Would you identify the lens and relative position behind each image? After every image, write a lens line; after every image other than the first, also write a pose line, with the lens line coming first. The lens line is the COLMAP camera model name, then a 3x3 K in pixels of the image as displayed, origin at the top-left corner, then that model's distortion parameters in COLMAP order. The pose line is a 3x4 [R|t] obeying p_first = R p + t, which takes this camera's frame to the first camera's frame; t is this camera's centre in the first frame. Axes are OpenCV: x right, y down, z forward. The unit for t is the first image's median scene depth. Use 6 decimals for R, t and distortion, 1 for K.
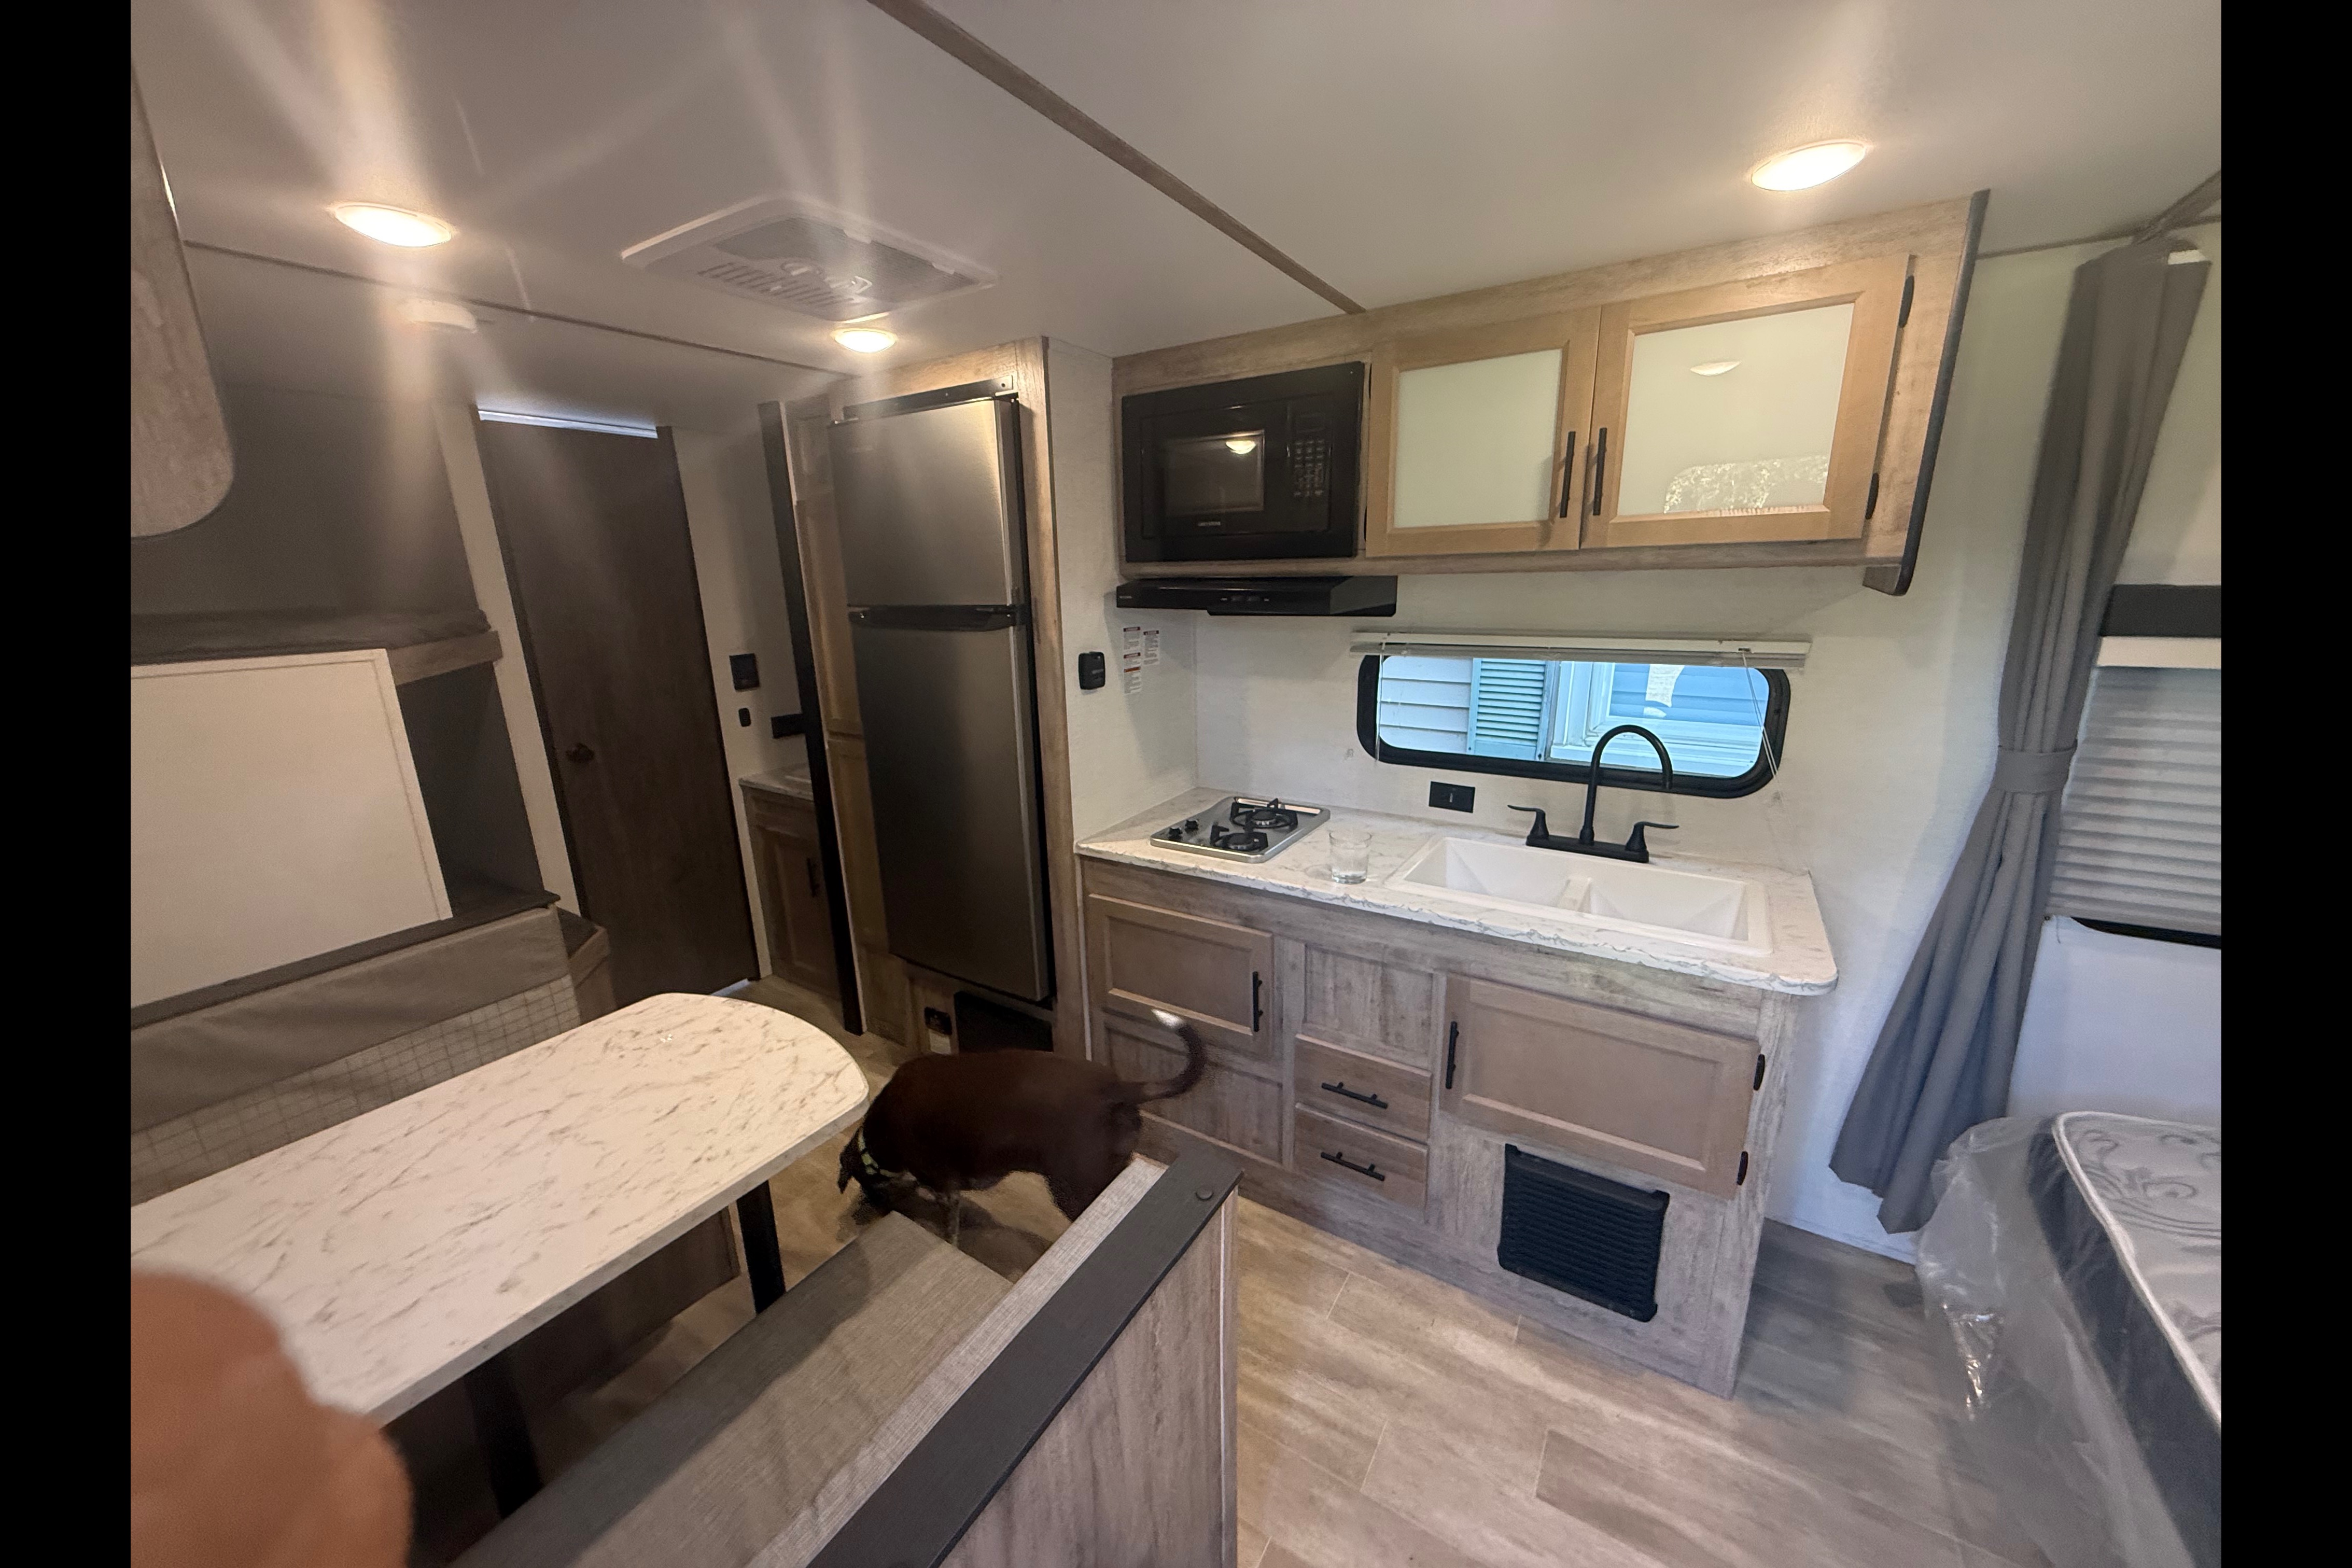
lens RADIAL K [[831.6, 0, 1170.6], [0, 831.6, 782.2], [0, 0, 1]] dist [0.000473, 0.000046]
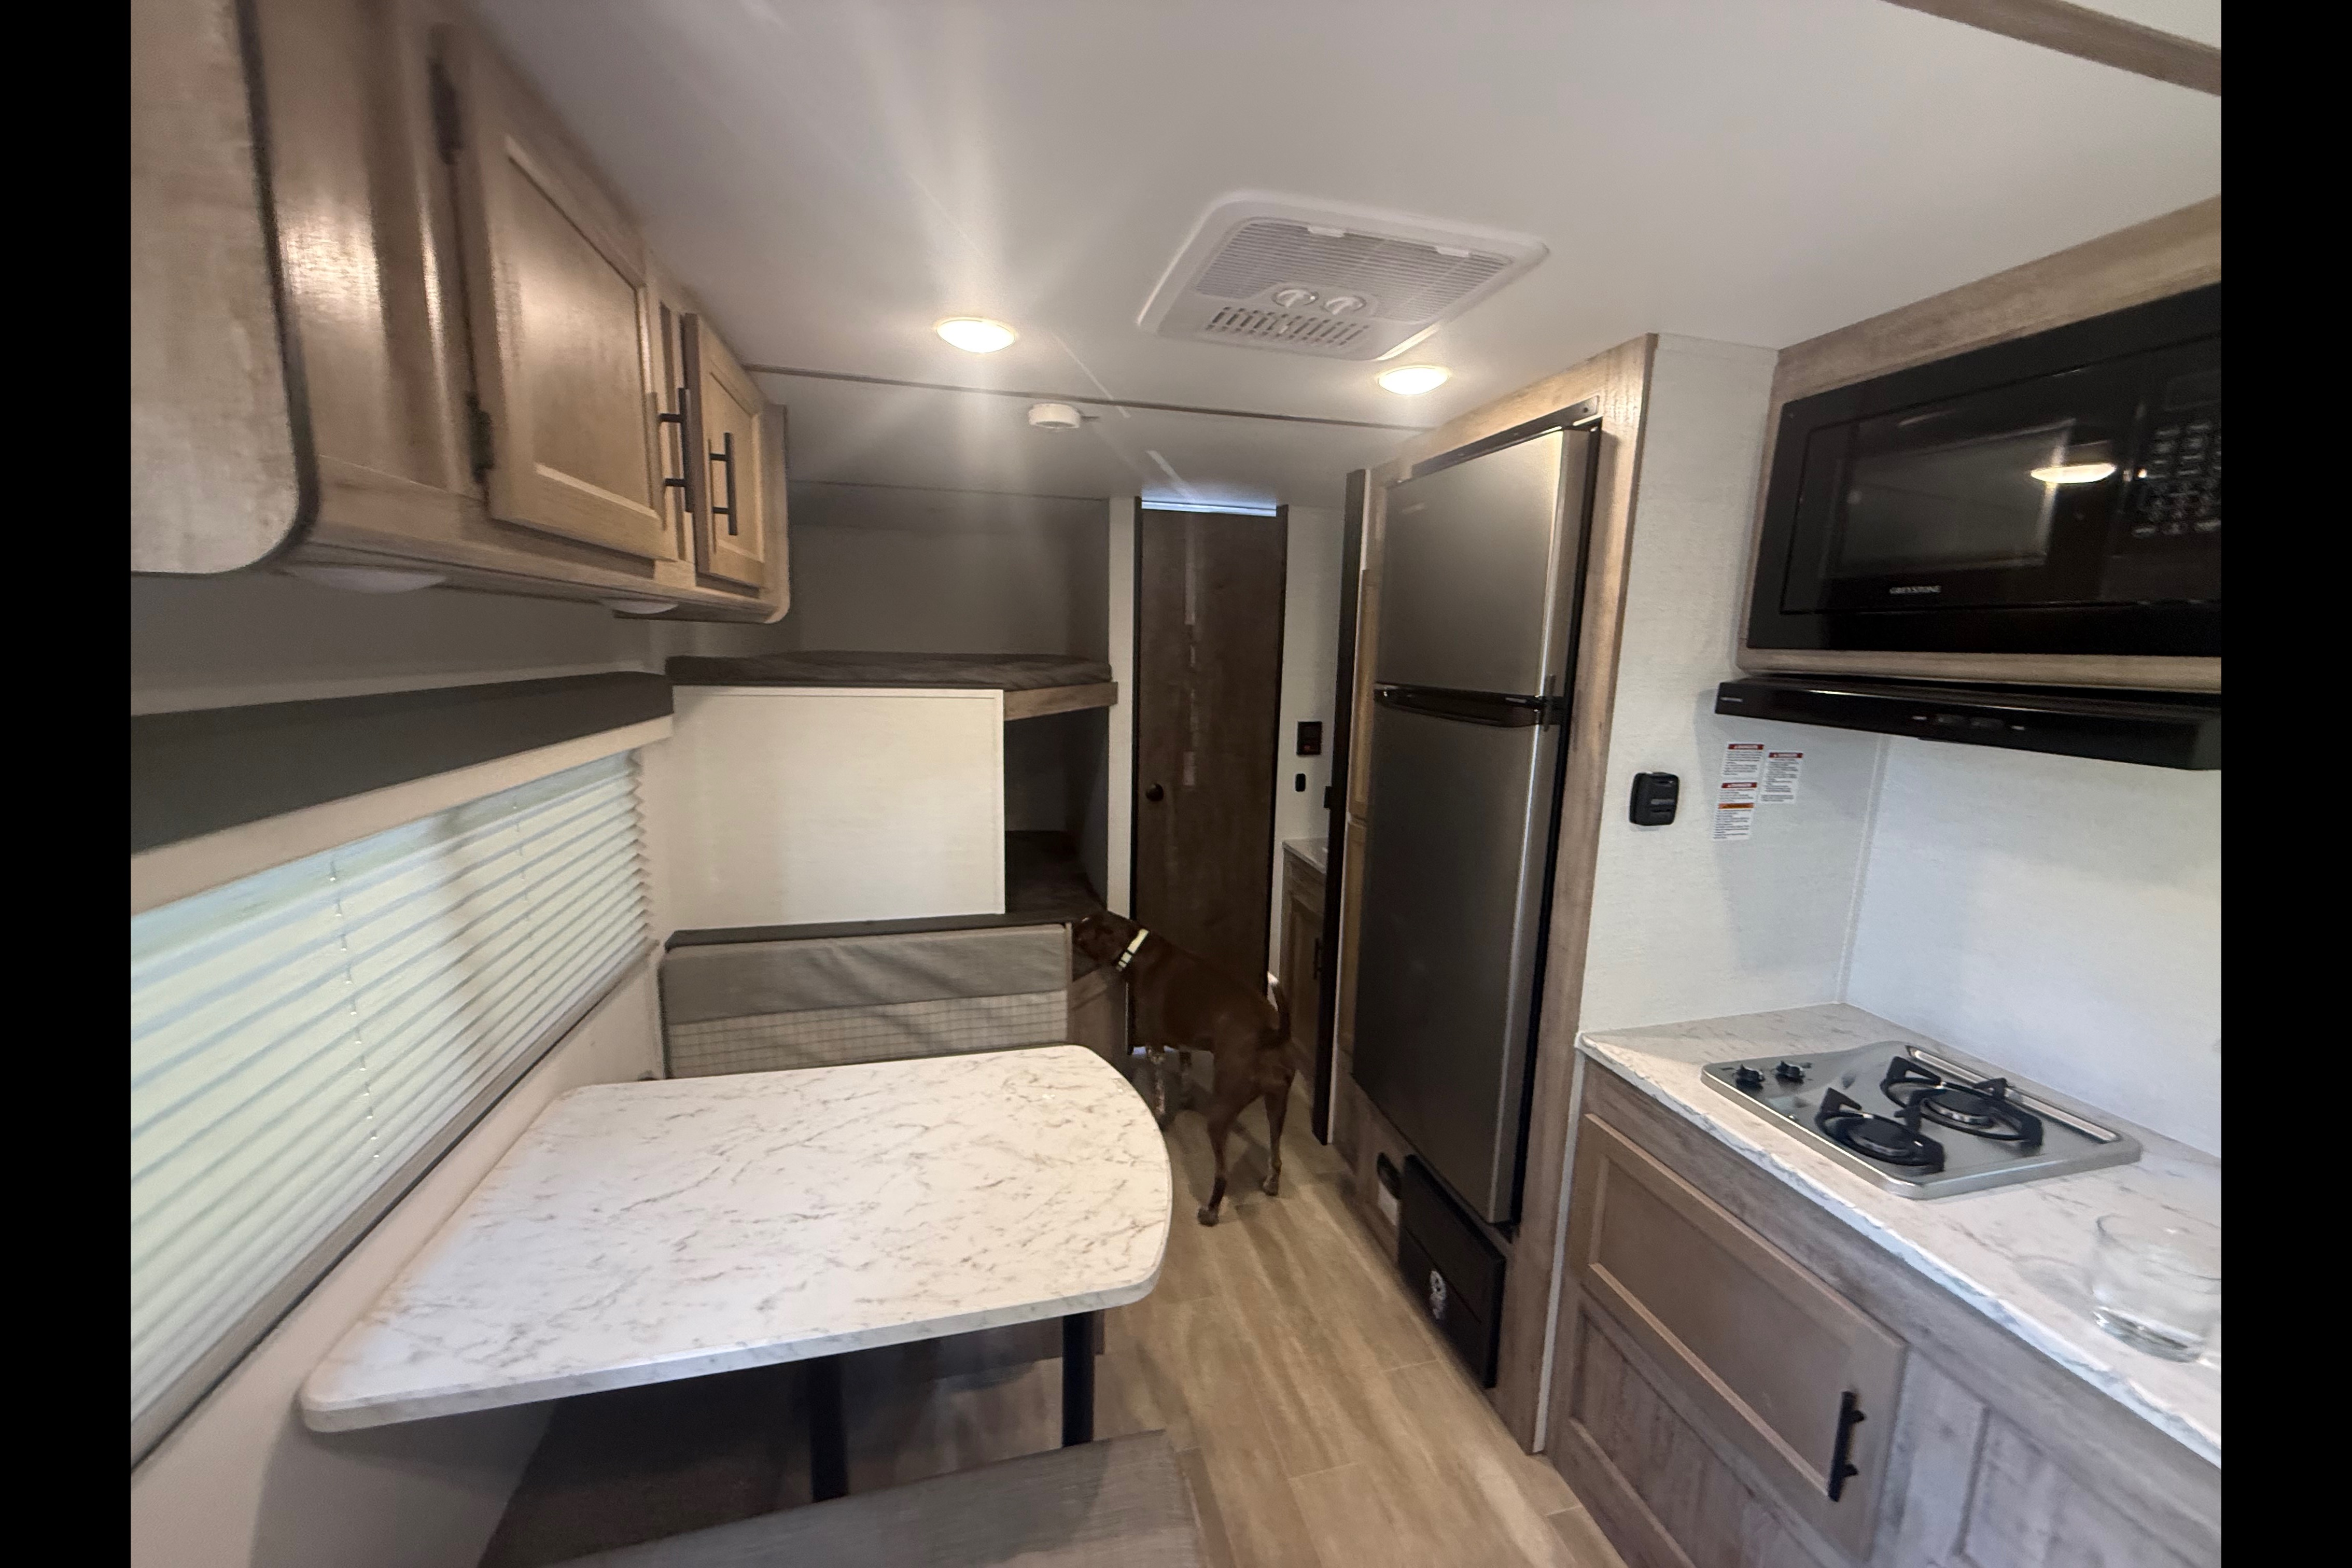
lens RADIAL K [[831.6, 0, 1170.6], [0, 831.6, 782.2], [0, 0, 1]] dist [0.000473, 0.000046]
pose [[0.724690, 0.152243, -0.672047, 0.079266], [-0.209698, 0.977755, -0.004627, -0.062840], [0.656393, 0.144281, 0.740494, 0.231702]]
